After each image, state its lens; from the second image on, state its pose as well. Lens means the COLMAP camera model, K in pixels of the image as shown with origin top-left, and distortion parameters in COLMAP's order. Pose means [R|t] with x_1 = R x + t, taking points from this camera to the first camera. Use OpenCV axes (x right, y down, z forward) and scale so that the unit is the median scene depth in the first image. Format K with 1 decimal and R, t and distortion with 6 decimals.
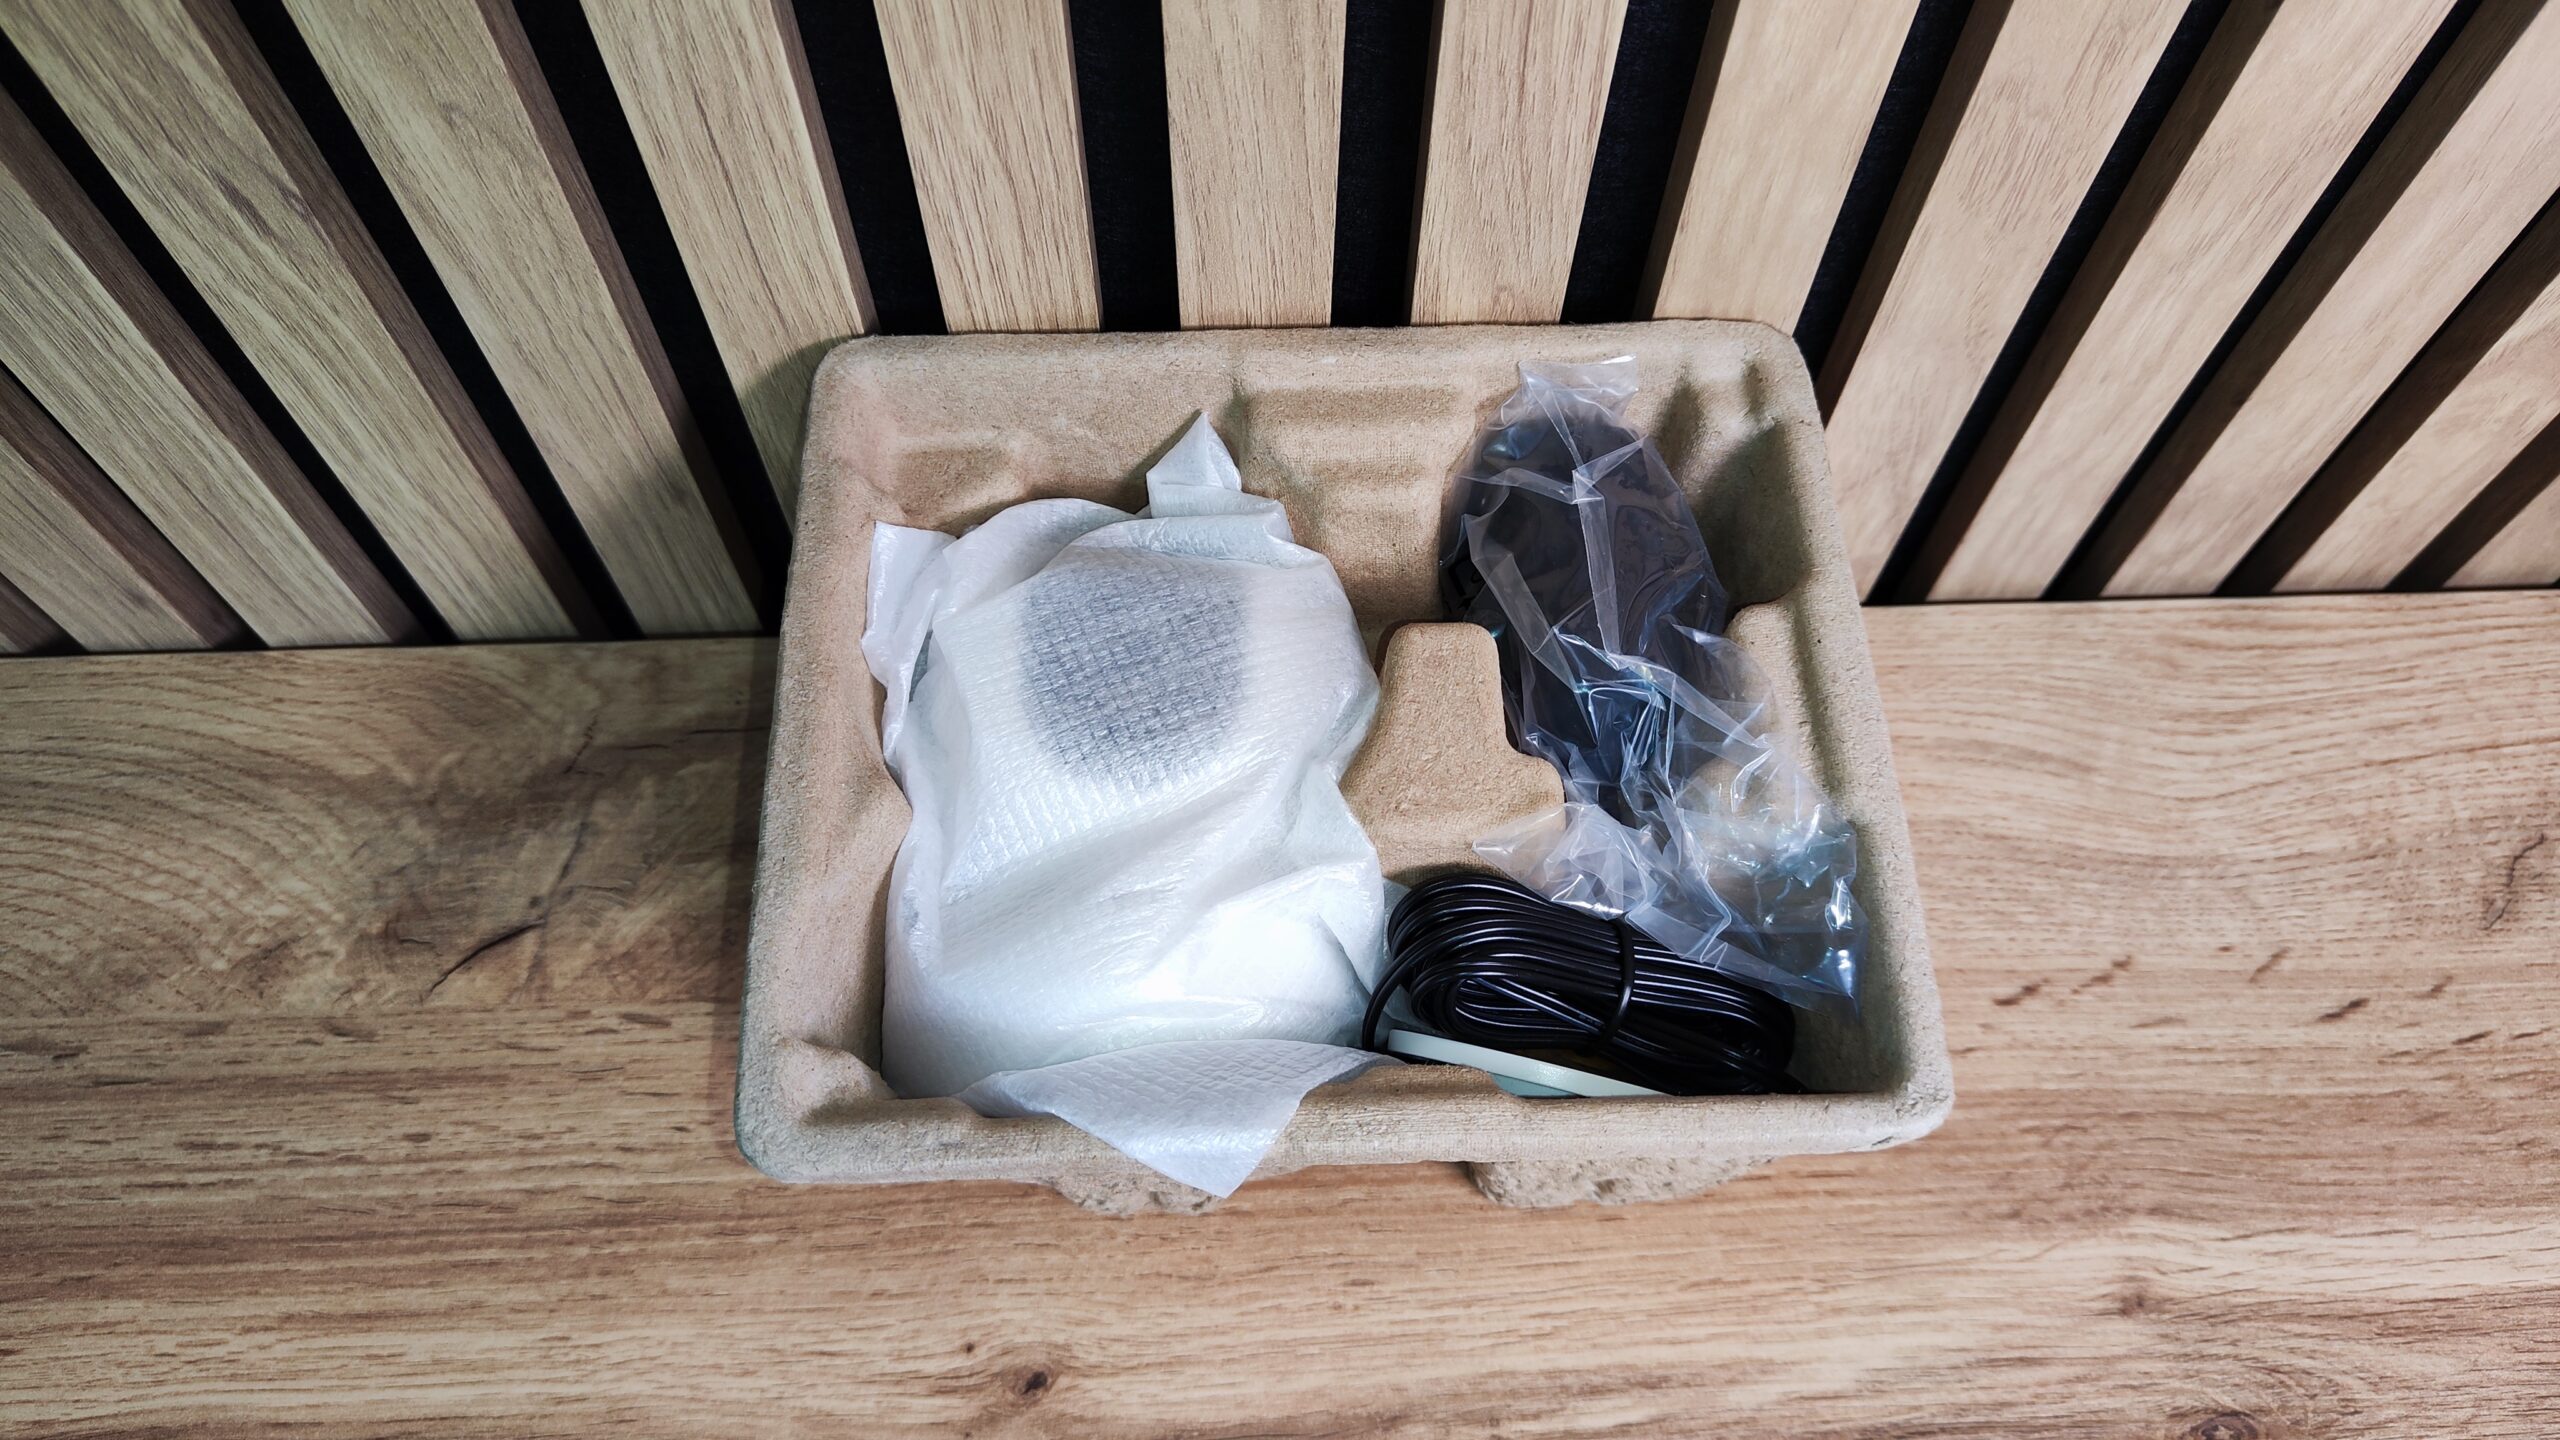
lens RADIAL K [[1827.0, 0, 1302.0], [0, 1827.0, 703.6], [0, 0, 1]] dist [-0.026167, 0.016544]
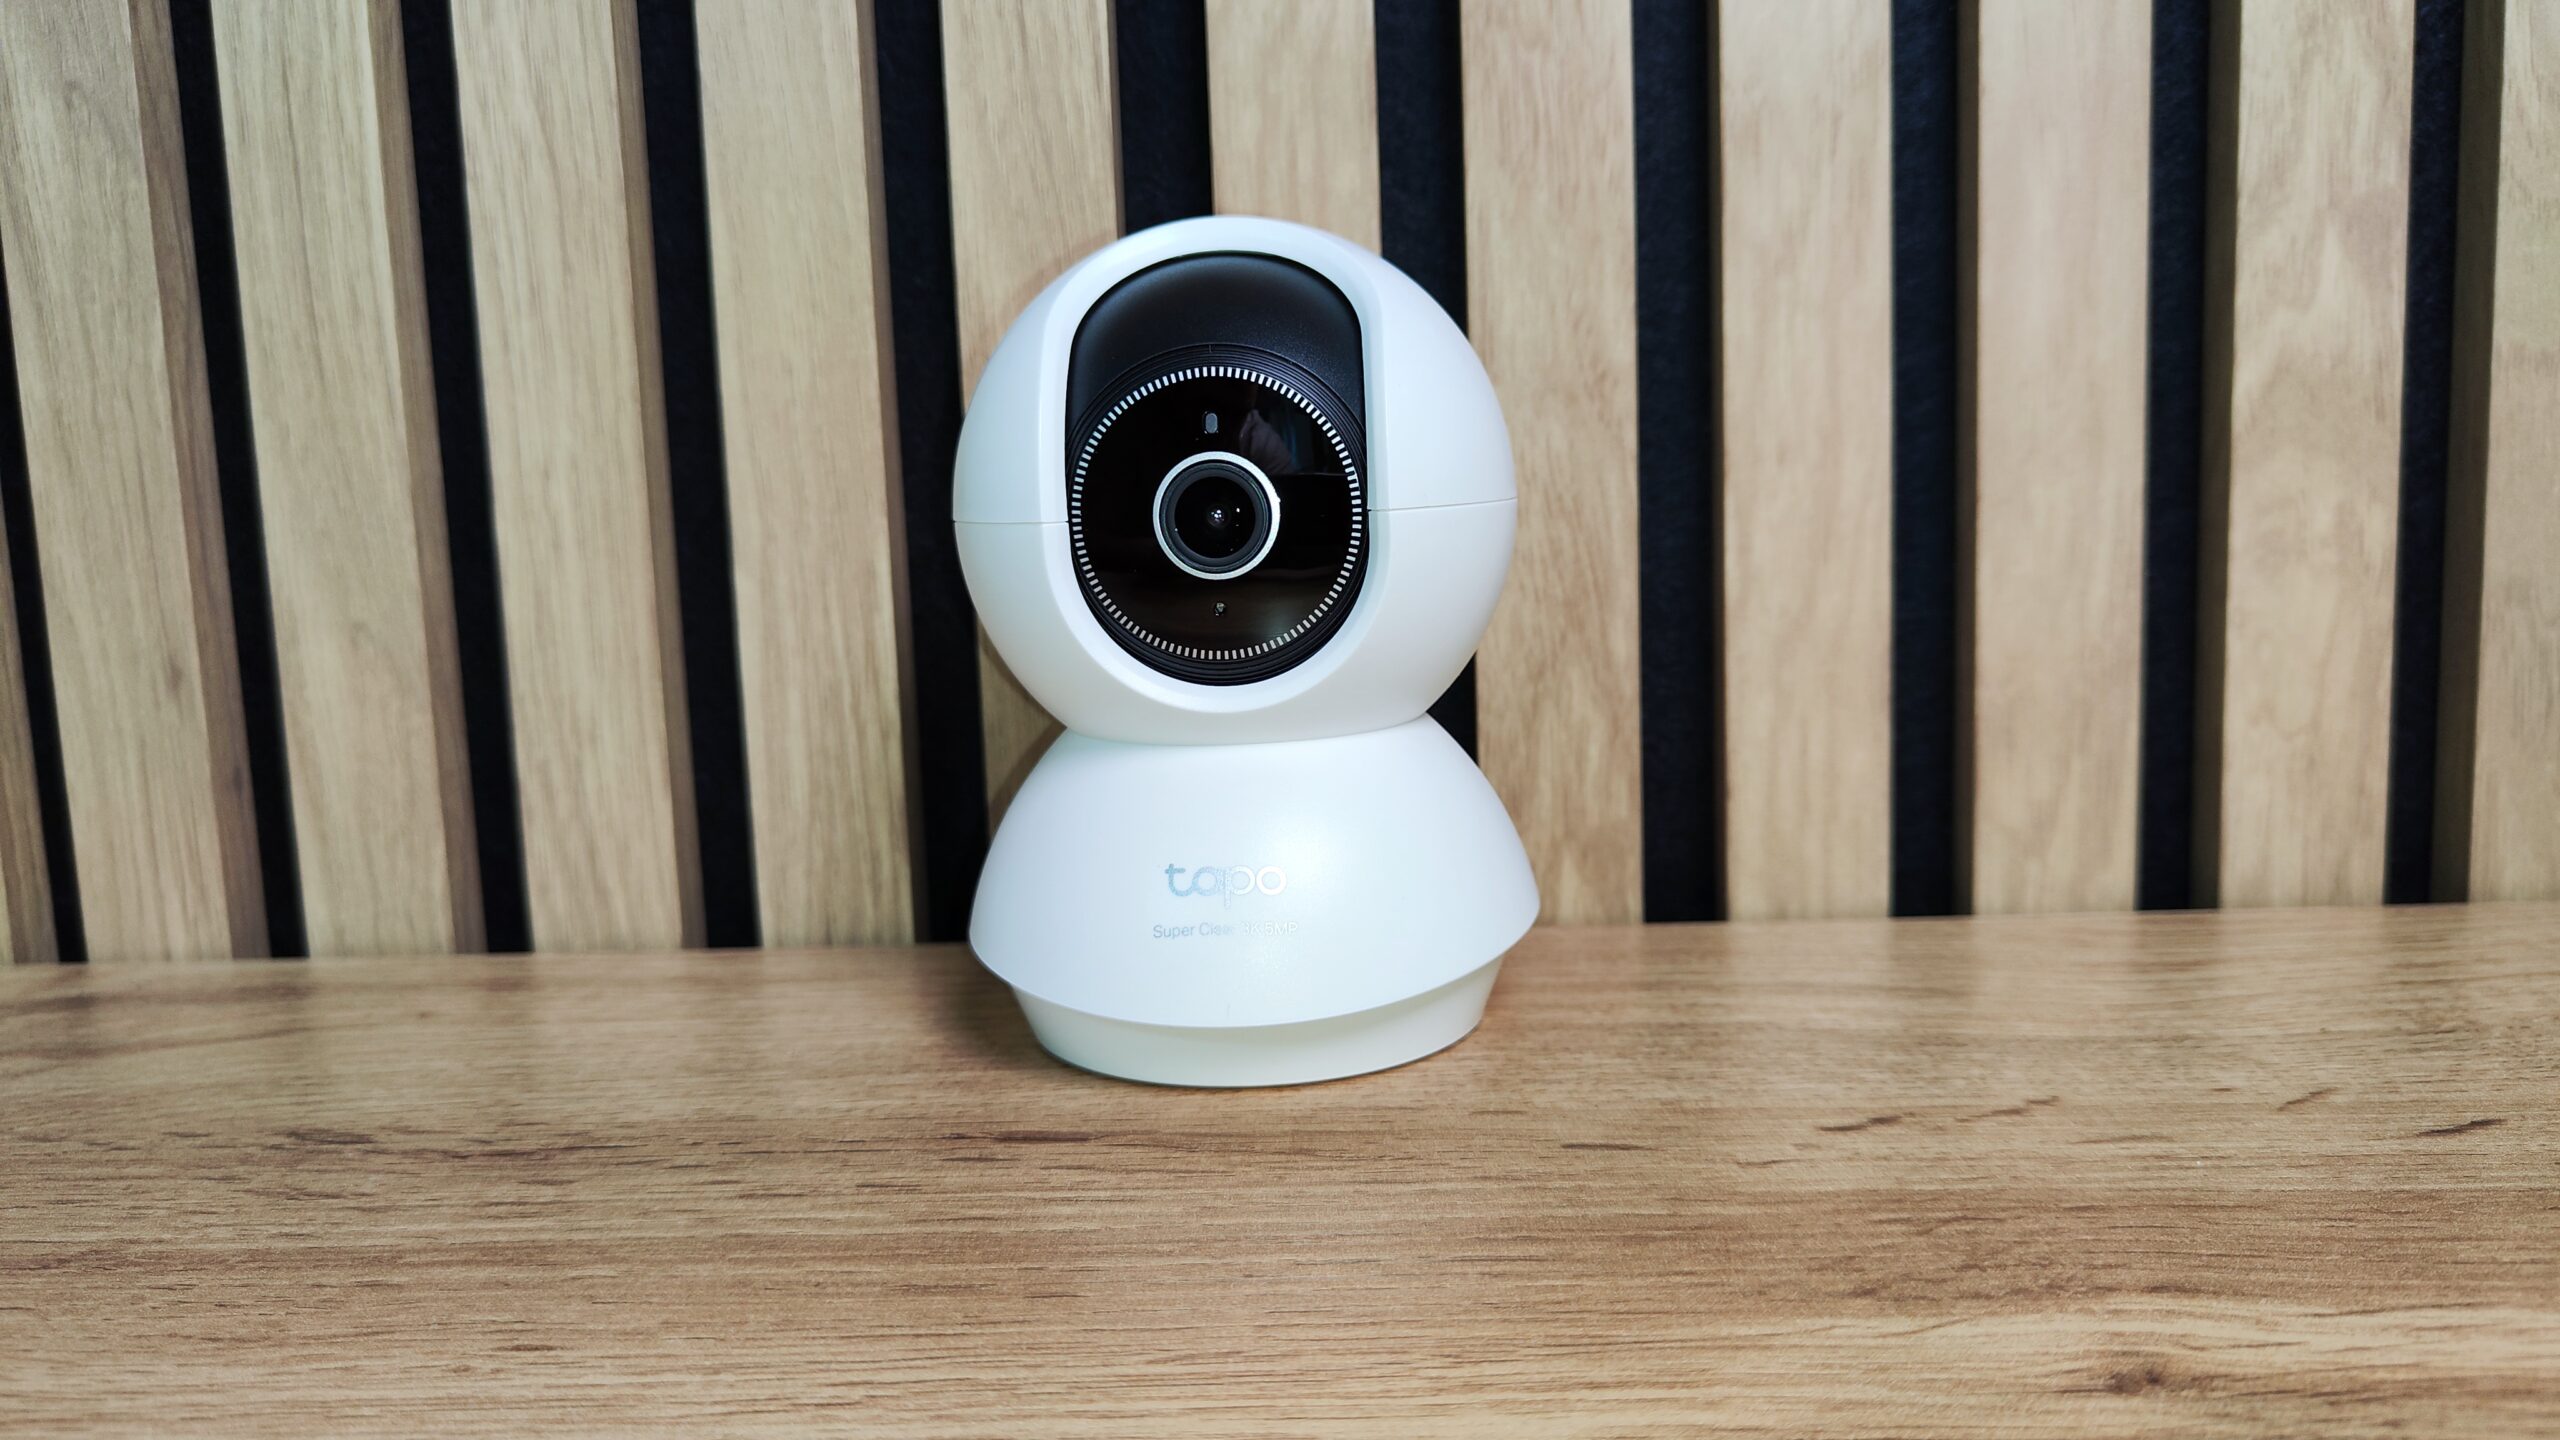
lens RADIAL K [[1843.5, 0, 1304.4], [0, 1843.5, 709.3], [0, 0, 1]] dist [-0.036342, 0.020204]
pose [[0.994403, -0.042933, -0.096535, 0.295226], [-0.052688, 0.590467, -0.805340, 0.595296], [0.091577, 0.805919, 0.584900, 0.565965]]
